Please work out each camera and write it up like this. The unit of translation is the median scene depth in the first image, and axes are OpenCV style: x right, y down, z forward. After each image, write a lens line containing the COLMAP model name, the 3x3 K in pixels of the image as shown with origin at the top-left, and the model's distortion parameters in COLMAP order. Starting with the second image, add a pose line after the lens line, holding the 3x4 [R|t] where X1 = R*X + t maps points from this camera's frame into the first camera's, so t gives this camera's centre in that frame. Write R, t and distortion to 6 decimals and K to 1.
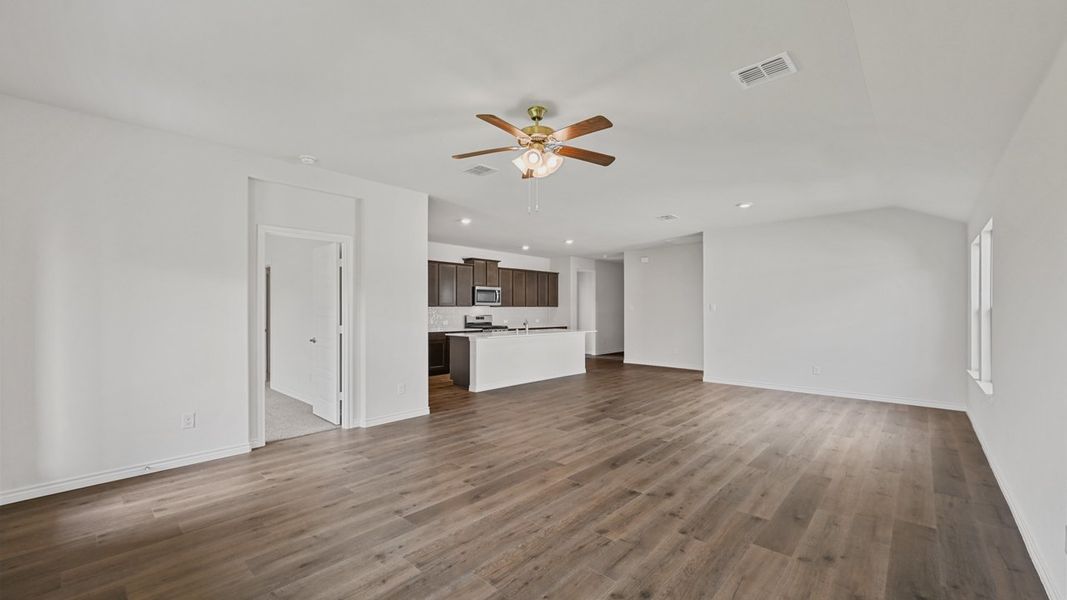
lens RADIAL K [[420.2, 0, 538.4], [0, 420.2, 318.1], [0, 0, 1]] dist [0.000861, 0.000011]
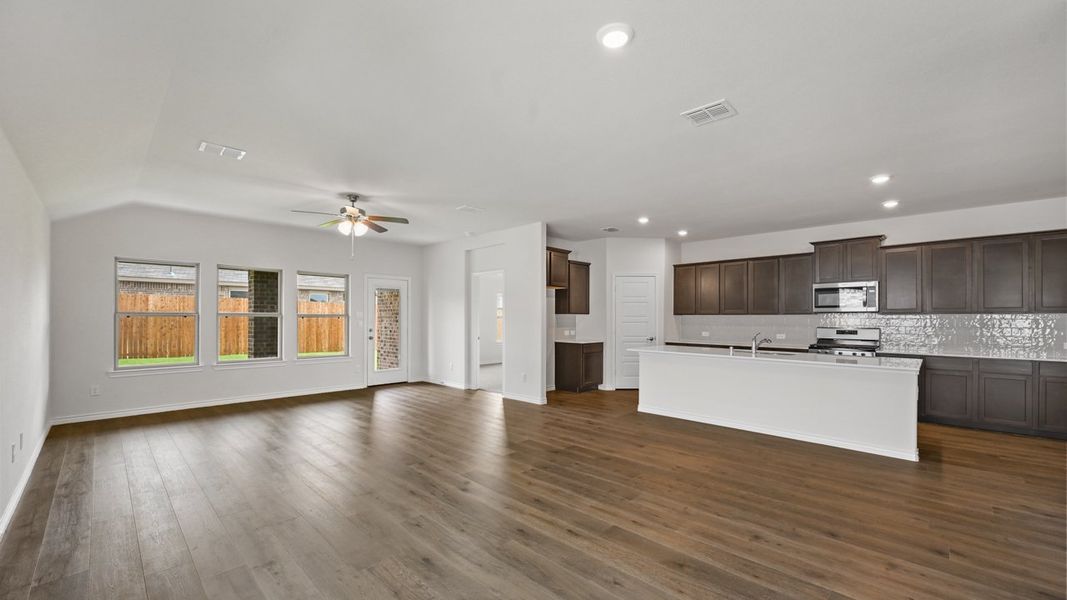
lens RADIAL K [[420.2, 0, 538.4], [0, 420.2, 318.1], [0, 0, 1]] dist [0.000861, 0.000011]
pose [[-0.021006, -0.001924, -0.999777, 0.526262], [-0.025240, 0.999680, -0.001393, -0.009446], [0.999461, 0.025205, -0.021048, 0.570835]]
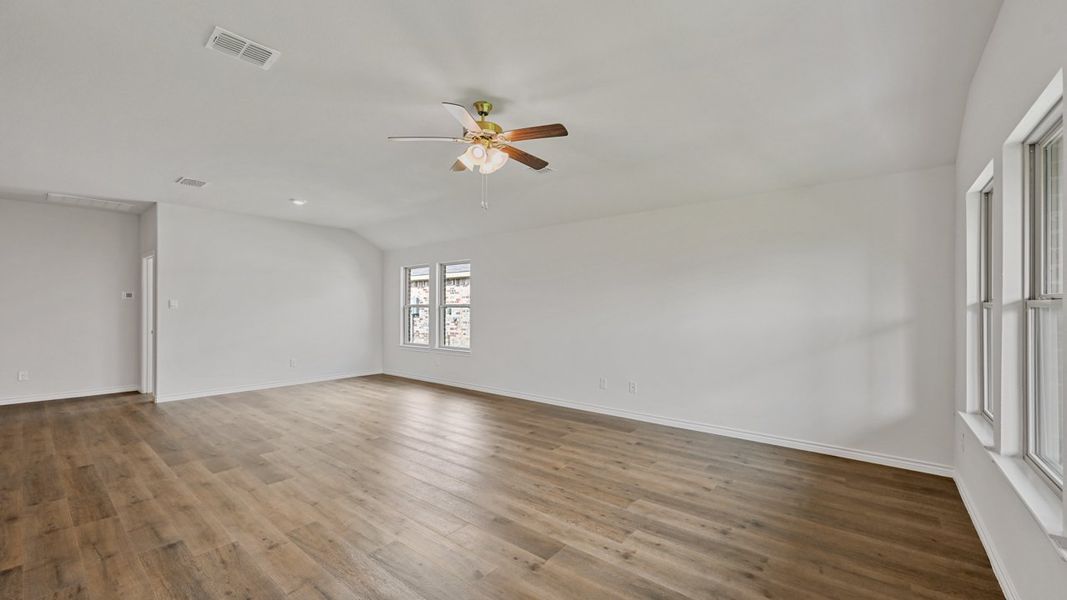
lens RADIAL K [[420.2, 0, 538.4], [0, 420.2, 318.1], [0, 0, 1]] dist [0.000861, 0.000011]
pose [[-0.056432, -0.024441, 0.998107, -0.319438], [0.019883, 0.999475, 0.025598, -0.005273], [-0.998208, 0.021290, -0.055916, 0.298254]]
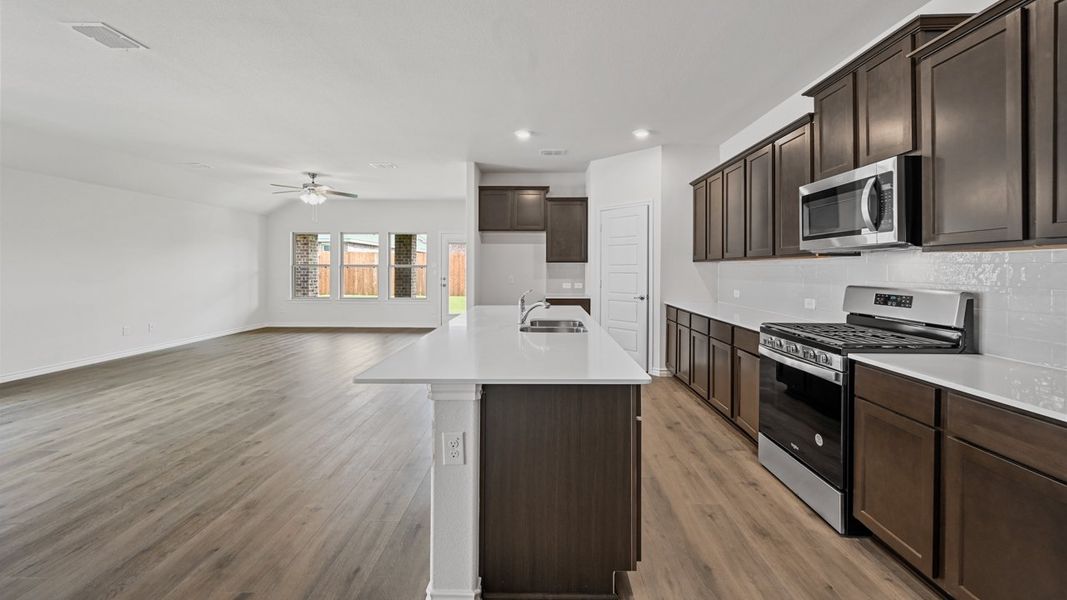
lens RADIAL K [[423.6, 0, 536.4], [0, 423.6, 274.0], [0, 0, 1]] dist [0.000908, 0.000019]
pose [[-0.750901, 0.004735, -0.660398, 0.184833], [-0.017521, 0.999479, 0.027089, -0.019365], [0.660182, 0.031912, -0.750427, 1.091109]]
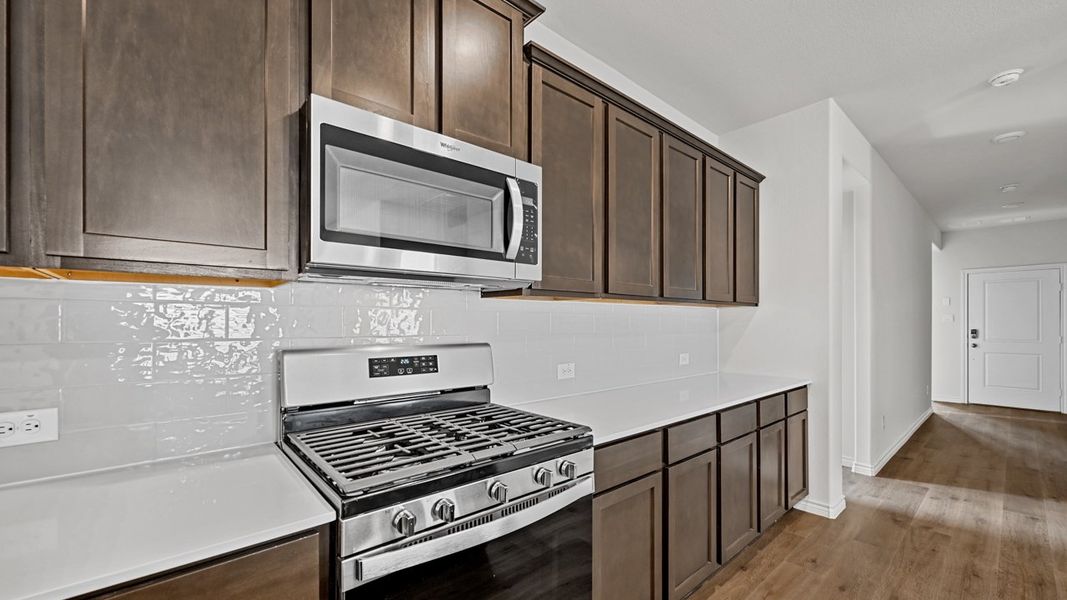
lens RADIAL K [[420.2, 0, 538.4], [0, 420.2, 318.1], [0, 0, 1]] dist [0.000861, 0.000011]
pose [[0.994005, -0.002282, -0.109313, -0.077161], [-0.001066, 0.999532, -0.030561, -0.013501], [0.109331, 0.030494, 0.993538, 0.889297]]
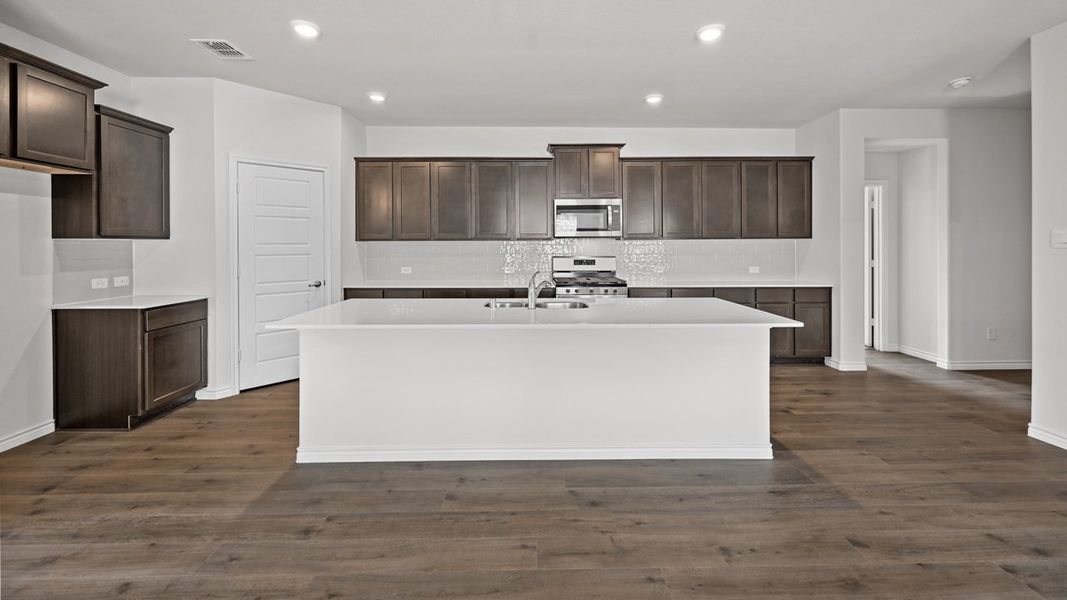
lens RADIAL K [[423.5, 0, 538.3], [0, 423.5, 246.4], [0, 0, 1]] dist [-0.000973, -0.000046]
pose [[0.688183, -0.002350, -0.725534, 0.202678], [-0.010386, 0.999860, -0.013090, -0.012671], [0.725463, 0.016543, 0.688062, 0.632004]]
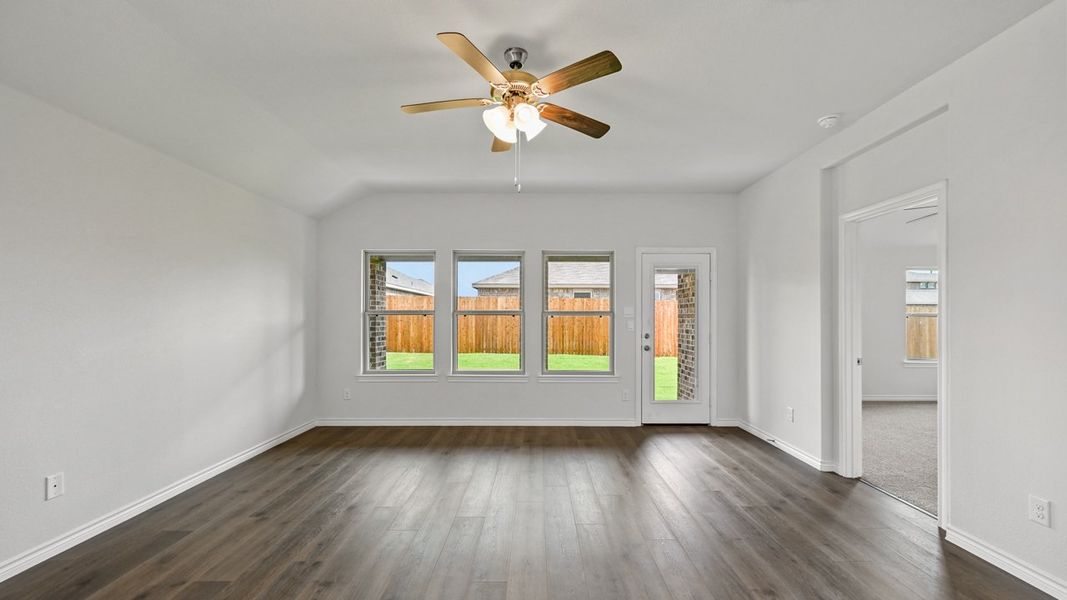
lens RADIAL K [[420.2, 0, 538.4], [0, 420.2, 318.1], [0, 0, 1]] dist [0.000861, 0.000011]
pose [[-0.733255, -0.001702, -0.679952, 0.159918], [-0.017873, 0.999700, 0.016772, -0.007308], [0.679719, 0.024451, -0.733065, 0.515485]]
